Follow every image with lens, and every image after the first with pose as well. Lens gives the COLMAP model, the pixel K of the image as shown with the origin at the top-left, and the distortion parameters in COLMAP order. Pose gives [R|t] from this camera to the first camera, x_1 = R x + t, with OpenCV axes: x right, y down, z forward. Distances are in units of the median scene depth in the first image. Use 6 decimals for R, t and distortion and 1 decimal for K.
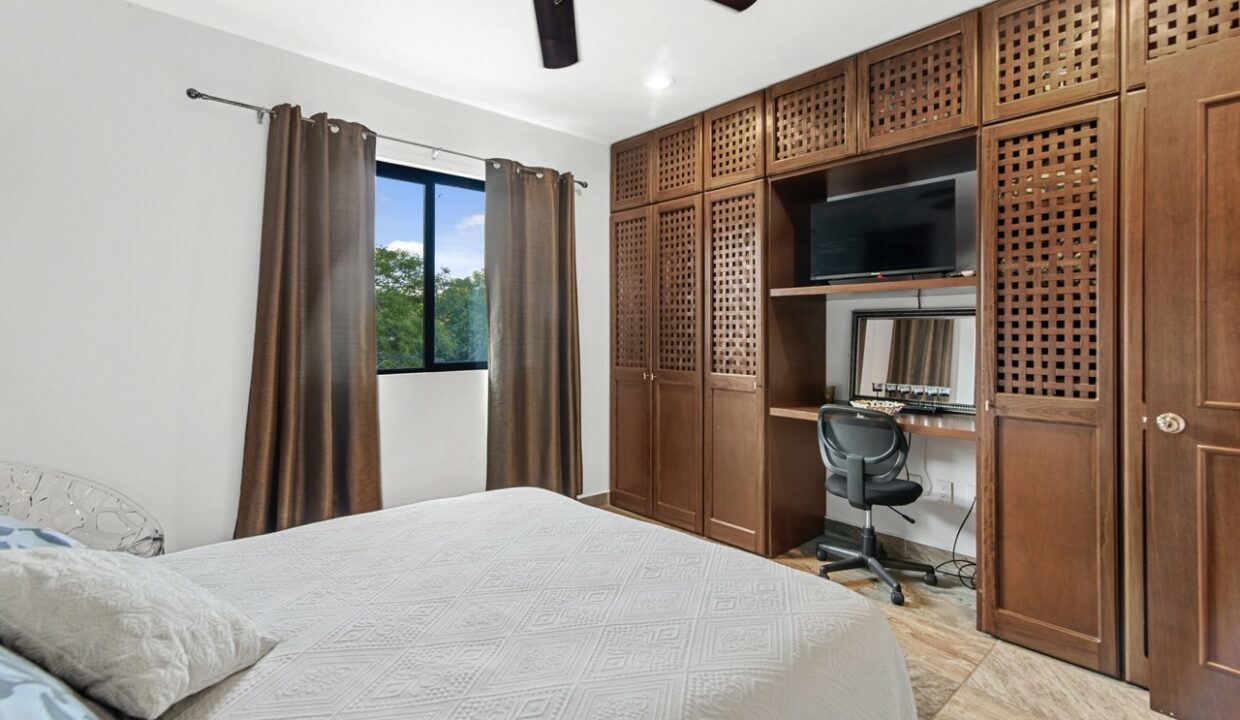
lens RADIAL K [[566.3, 0, 618.9], [0, 566.3, 330.5], [0, 0, 1]] dist [-0.000121, -0.000083]
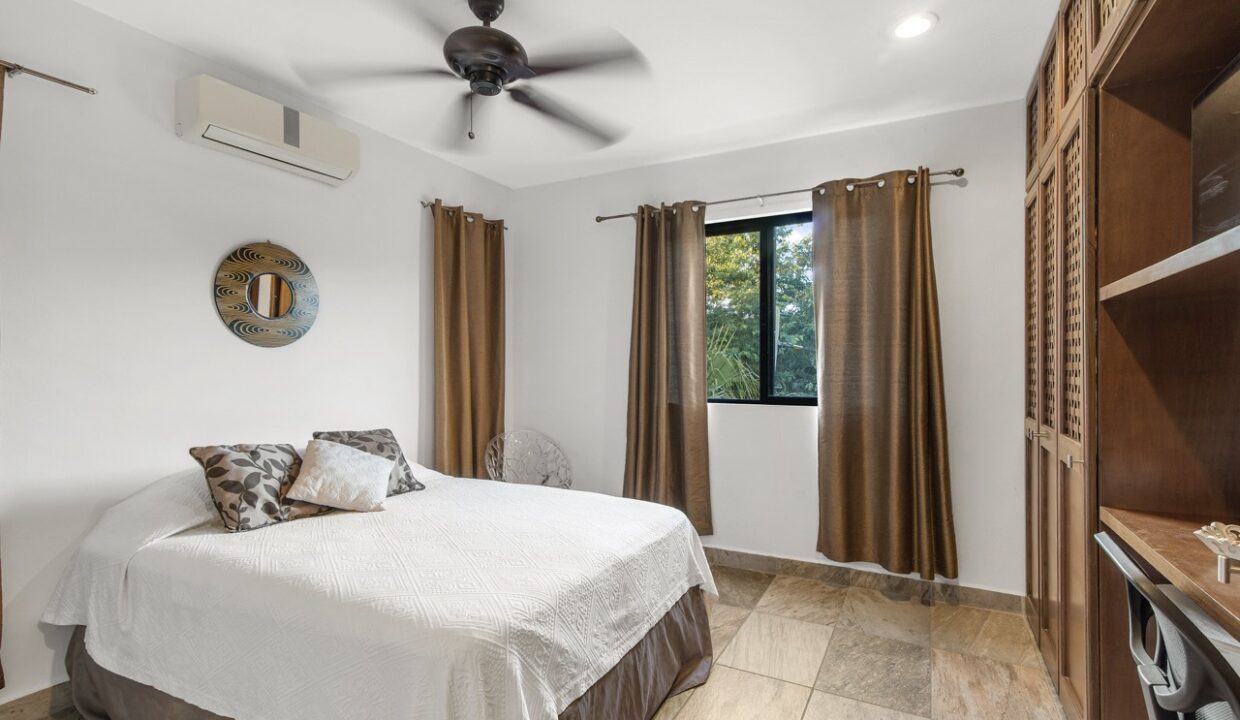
lens RADIAL K [[583.7, 0, 624.5], [0, 583.7, 365.0], [0, 0, 1]] dist [-0.000084, 0.000023]
pose [[0.348566, -0.008620, -0.937245, 0.614149], [0.003178, 0.999963, -0.008015, 0.006653], [0.937279, -0.000185, 0.348581, 0.367840]]
